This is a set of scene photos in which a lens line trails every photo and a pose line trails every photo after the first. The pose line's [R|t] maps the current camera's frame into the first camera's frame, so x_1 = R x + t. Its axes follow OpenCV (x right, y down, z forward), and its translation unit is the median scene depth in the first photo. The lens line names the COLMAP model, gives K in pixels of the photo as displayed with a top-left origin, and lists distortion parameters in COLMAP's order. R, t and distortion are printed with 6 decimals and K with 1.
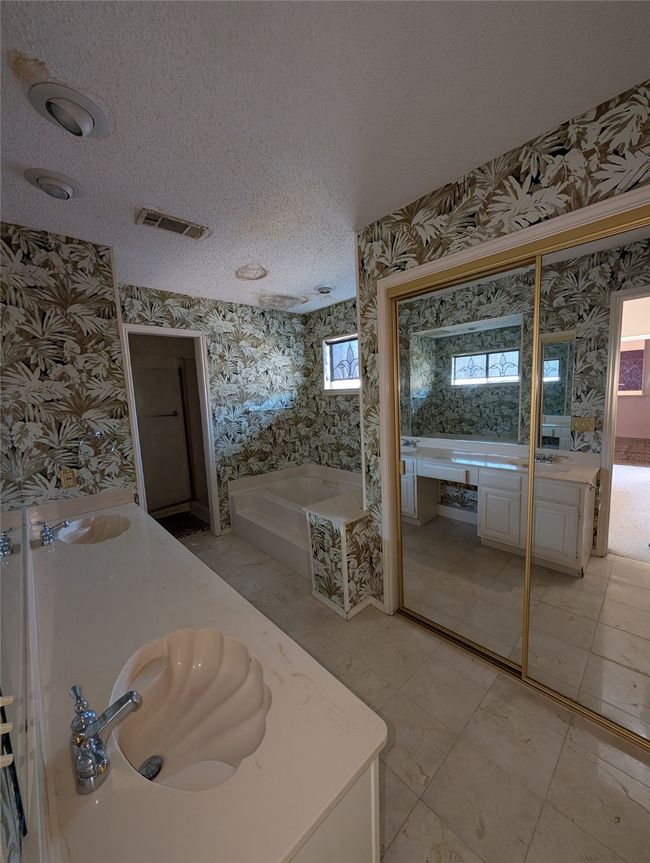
lens RADIAL K [[326.0, 0, 325.0], [0, 326.0, 431.5], [0, 0, 1]] dist [-0.000672, -0.000038]
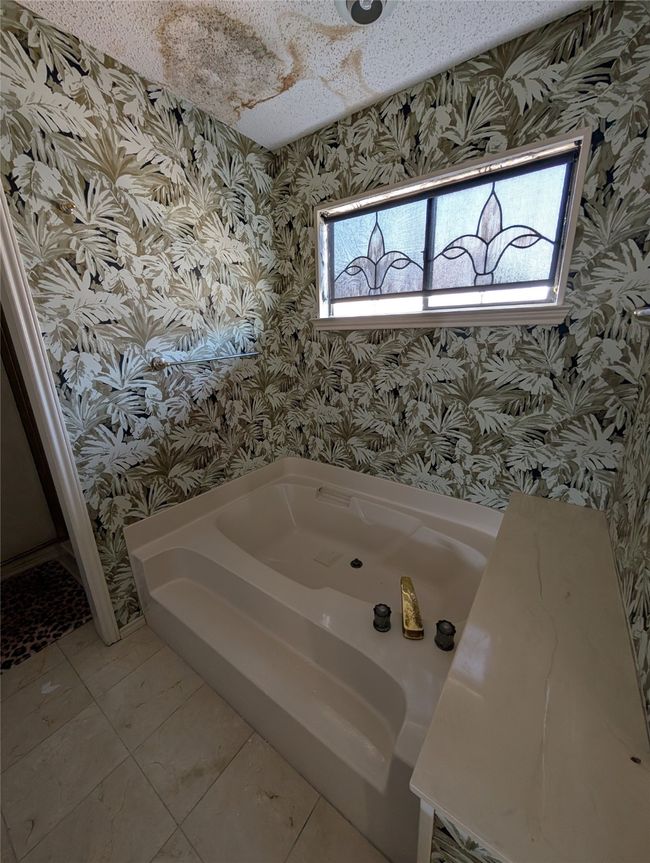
lens RADIAL K [[326.0, 0, 325.0], [0, 326.0, 431.5], [0, 0, 1]] dist [-0.000672, -0.000038]
pose [[0.979463, -0.040760, 0.197461, -0.104399], [0.007161, 0.985767, 0.167965, -0.042526], [-0.201496, -0.163101, 0.965814, 0.500200]]
